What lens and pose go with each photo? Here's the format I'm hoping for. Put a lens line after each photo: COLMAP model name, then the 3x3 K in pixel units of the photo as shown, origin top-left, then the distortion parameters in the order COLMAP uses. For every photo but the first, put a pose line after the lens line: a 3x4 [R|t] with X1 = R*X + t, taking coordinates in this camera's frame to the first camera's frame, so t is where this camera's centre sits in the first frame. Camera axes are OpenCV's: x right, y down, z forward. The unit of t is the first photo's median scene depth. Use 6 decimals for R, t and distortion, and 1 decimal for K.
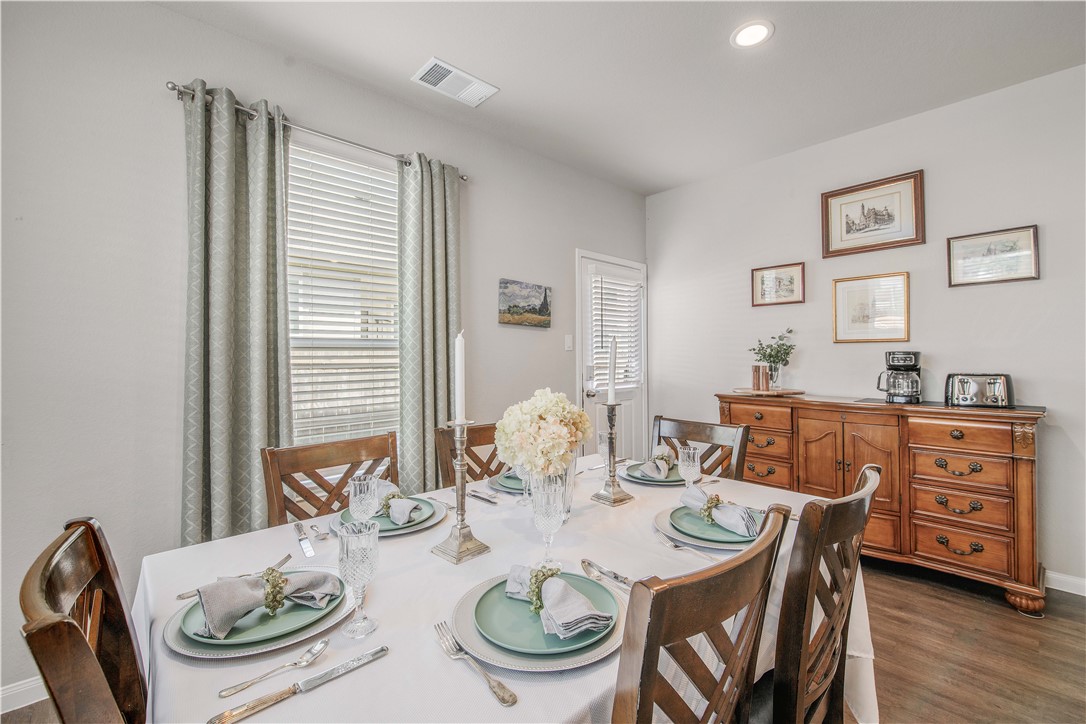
lens RADIAL K [[464.8, 0, 539.9], [0, 464.8, 355.8], [0, 0, 1]] dist [-0.000447, -0.000223]
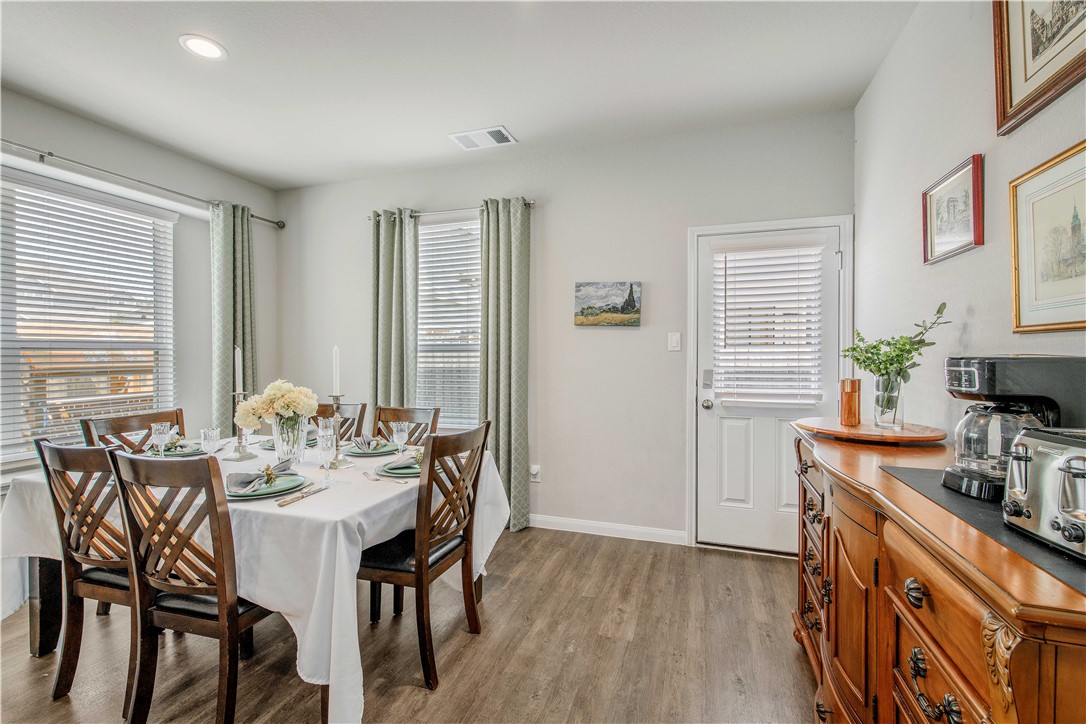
lens RADIAL K [[464.8, 0, 539.9], [0, 464.8, 355.8], [0, 0, 1]] dist [-0.000447, -0.000223]
pose [[0.469257, 0.009305, -0.883013, 0.780841], [-0.003756, 0.999956, 0.008542, -0.010039], [0.883054, -0.000692, 0.469271, 0.426274]]
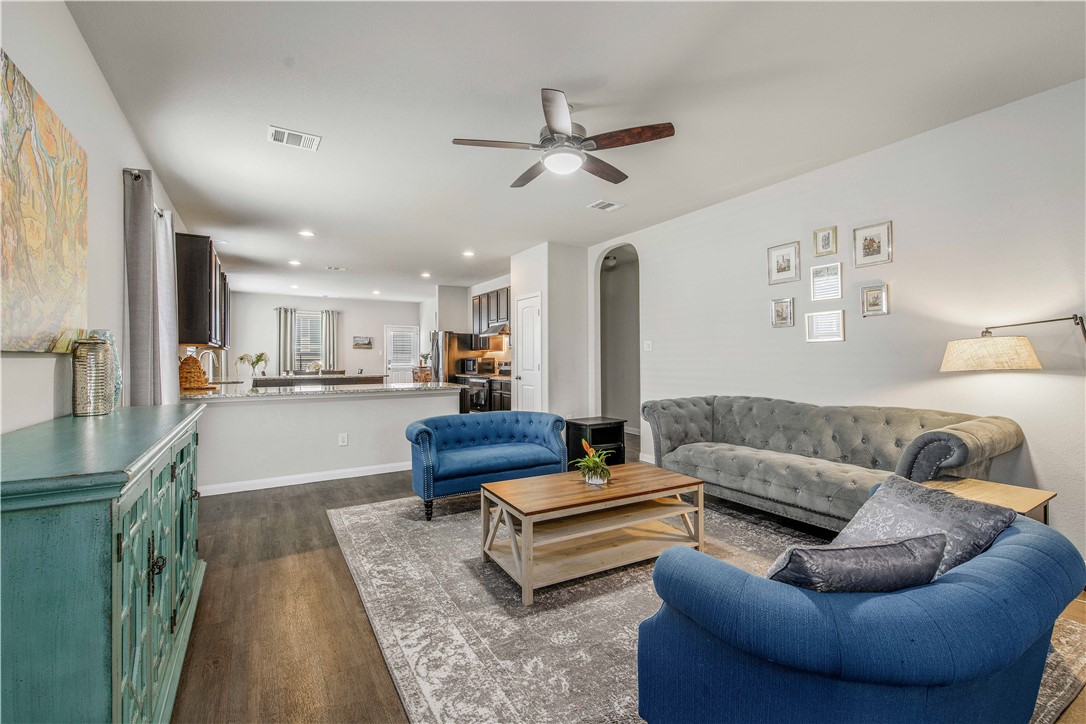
lens RADIAL K [[464.8, 0, 539.9], [0, 464.8, 355.8], [0, 0, 1]] dist [-0.000447, -0.000223]
pose [[0.978656, -0.001644, -0.205499, 2.098423], [0.000464, 0.999983, -0.005791, 0.012941], [0.205505, 0.005572, 0.978640, -2.292399]]
